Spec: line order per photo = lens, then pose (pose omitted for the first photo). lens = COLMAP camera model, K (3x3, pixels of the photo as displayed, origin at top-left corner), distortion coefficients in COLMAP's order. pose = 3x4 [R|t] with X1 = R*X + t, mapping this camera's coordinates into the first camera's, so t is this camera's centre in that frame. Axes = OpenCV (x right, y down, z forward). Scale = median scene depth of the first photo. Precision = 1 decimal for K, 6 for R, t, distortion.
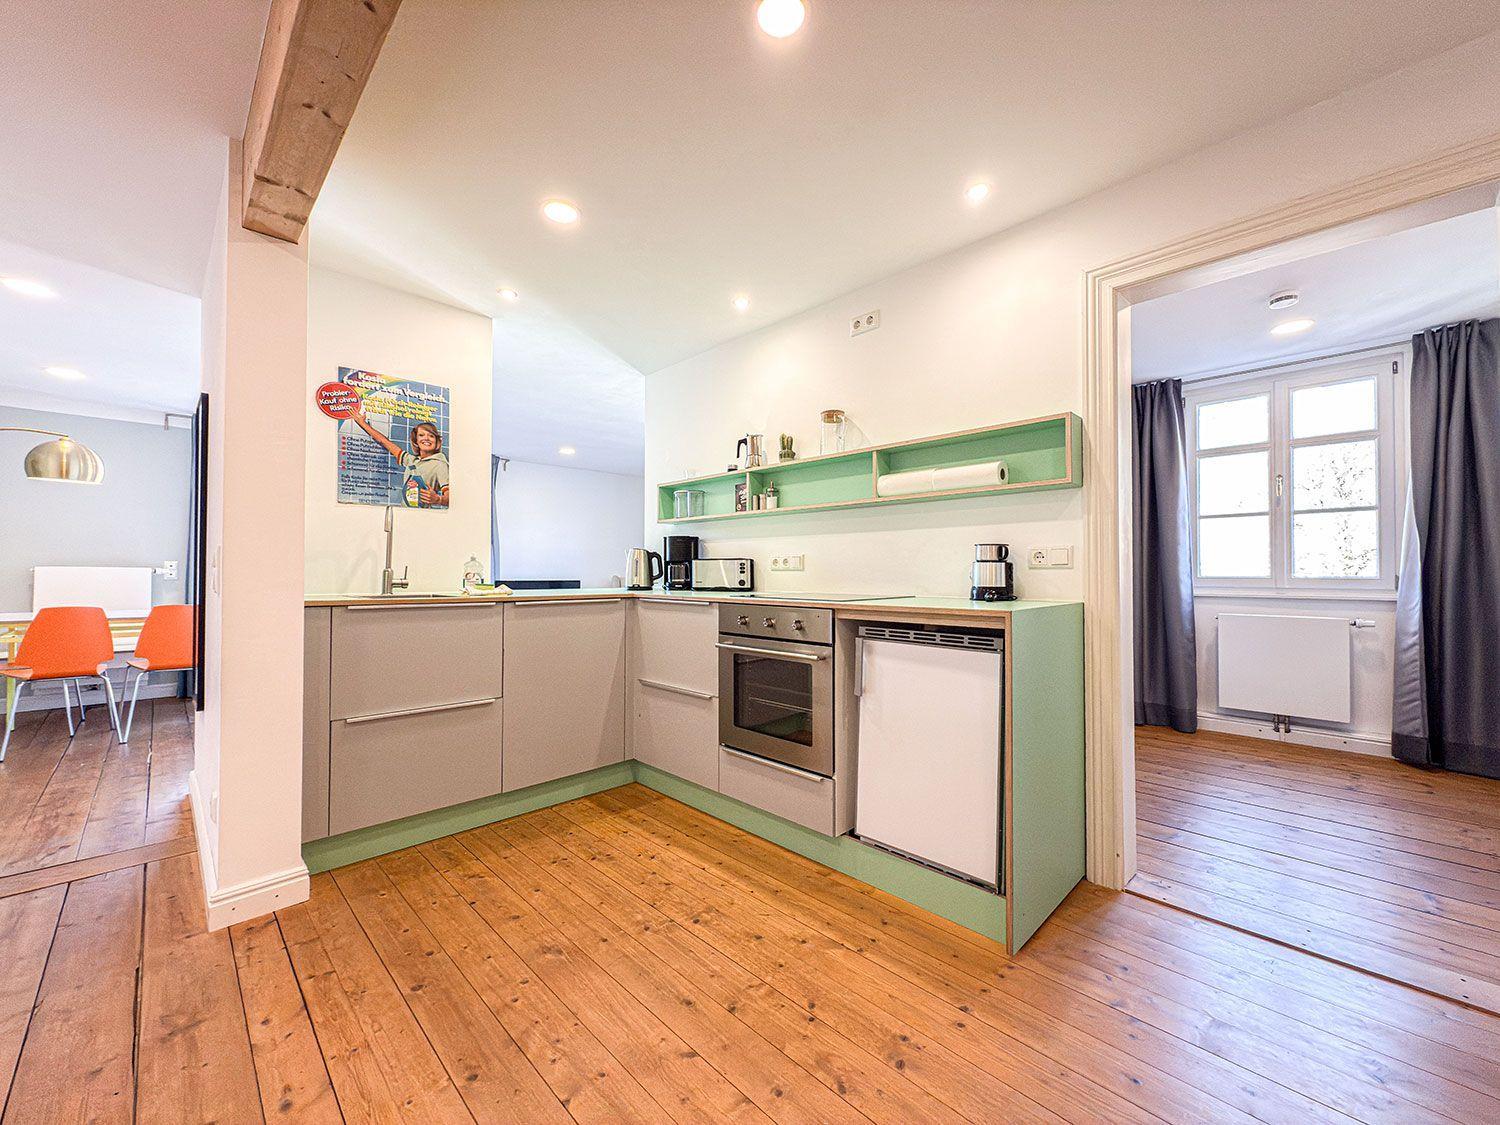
lens RADIAL K [[612.3, 0, 741.6], [0, 612.3, 566.1], [0, 0, 1]] dist [-0.001585, 0.000028]
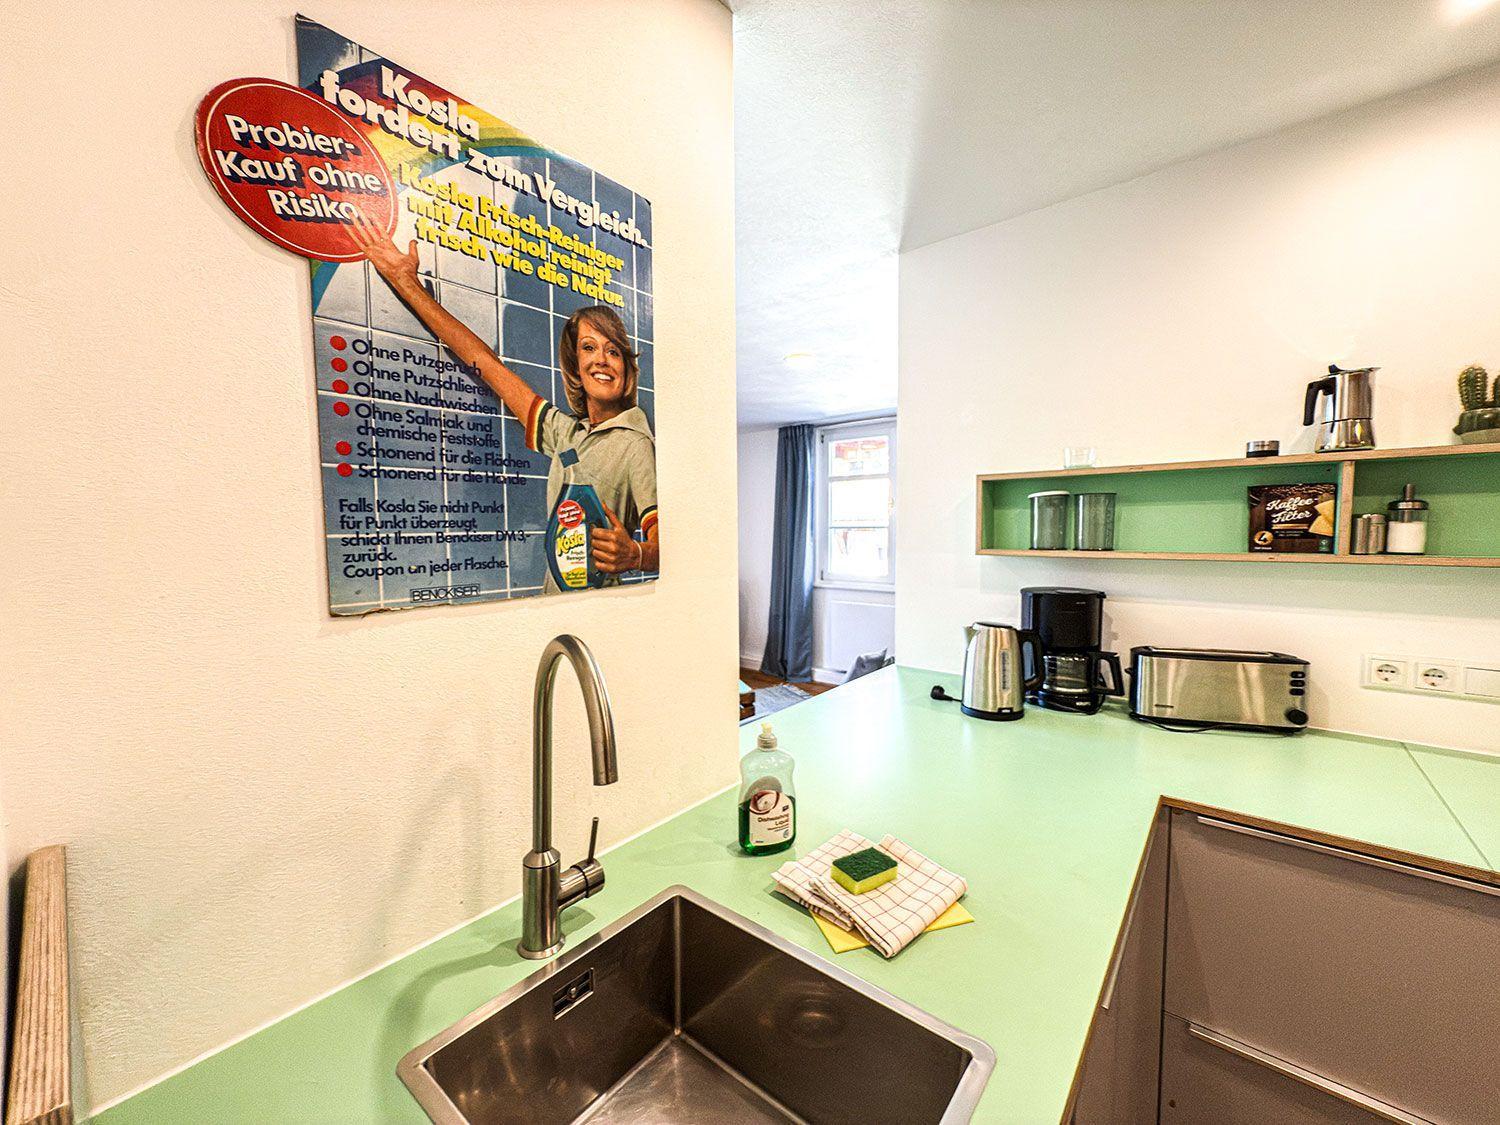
lens RADIAL K [[605.7, 0, 737.8], [0, 605.7, 560.9], [0, 0, 1]] dist [-0.000712, 0.000161]
pose [[0.993486, -0.018112, 0.112506, -0.492970], [0.009983, 0.997326, 0.072402, -0.132322], [-0.113517, -0.070807, 0.991010, 0.700286]]
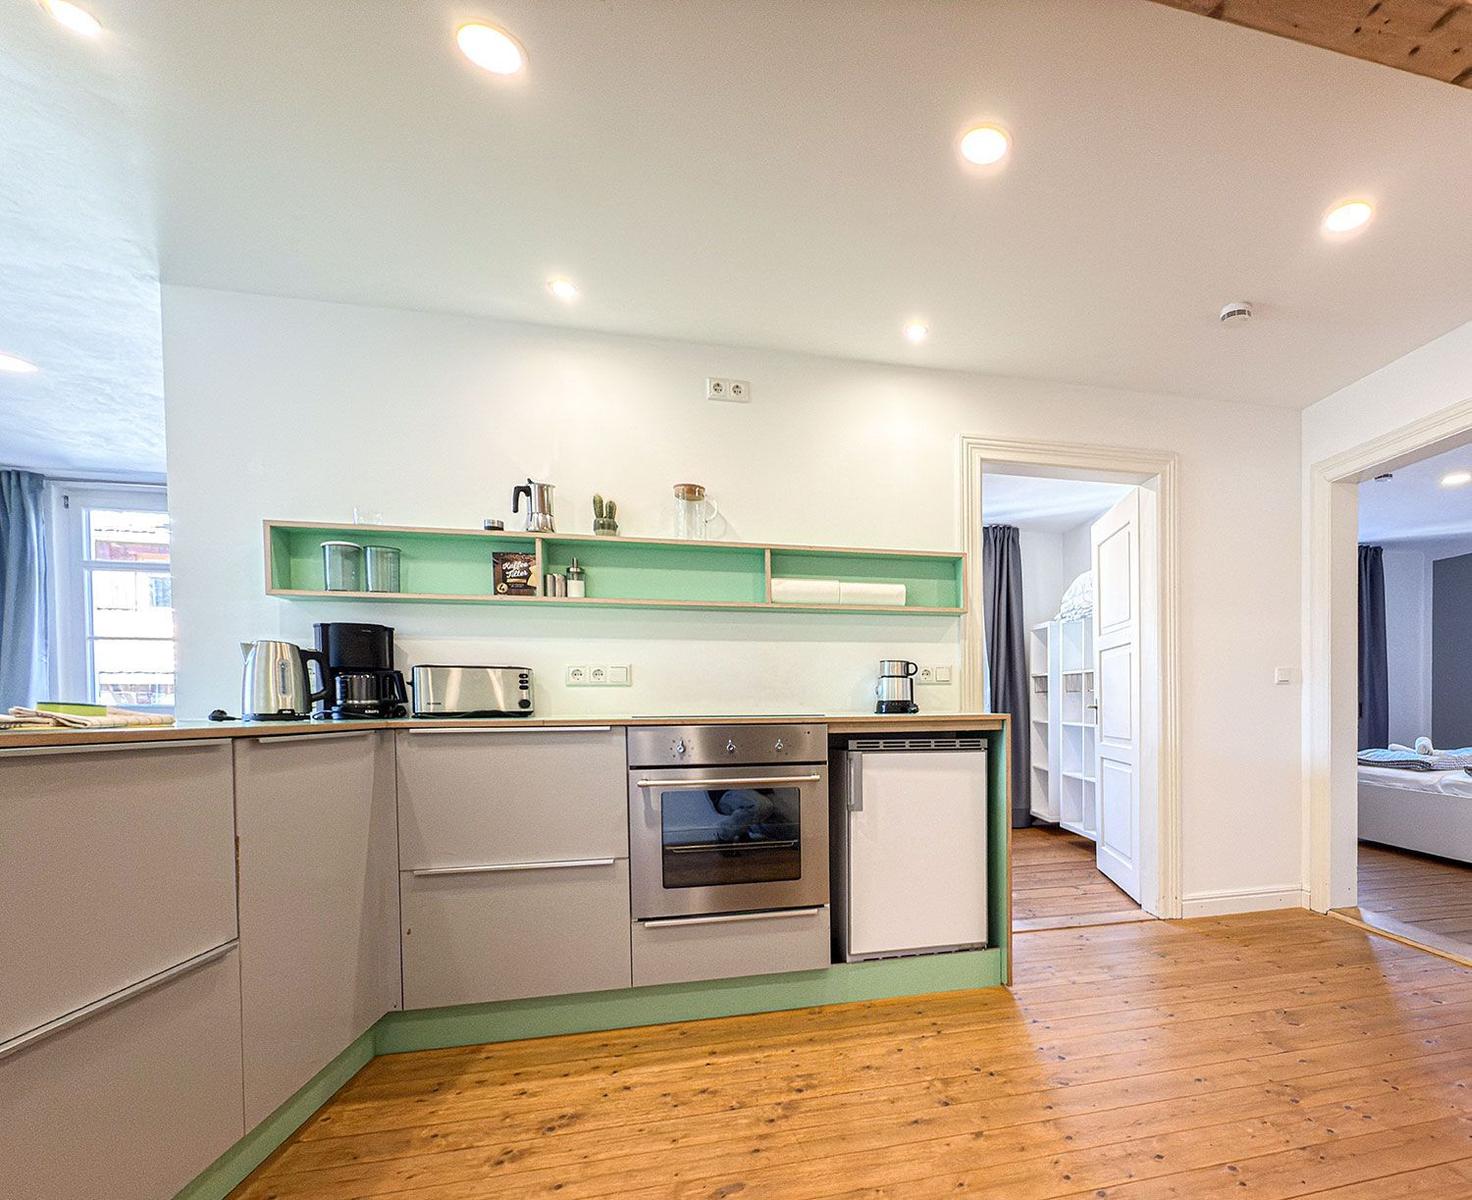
lens RADIAL K [[782.2, 0, 973.3], [0, 782.2, 728.6], [0, 0, 1]] dist [0.002438, 0.001776]
pose [[0.462155, -0.031711, 0.886232, -0.591847], [0.000027, 0.999361, 0.035745, 0.026742], [-0.886799, -0.016495, 0.461860, 0.194544]]
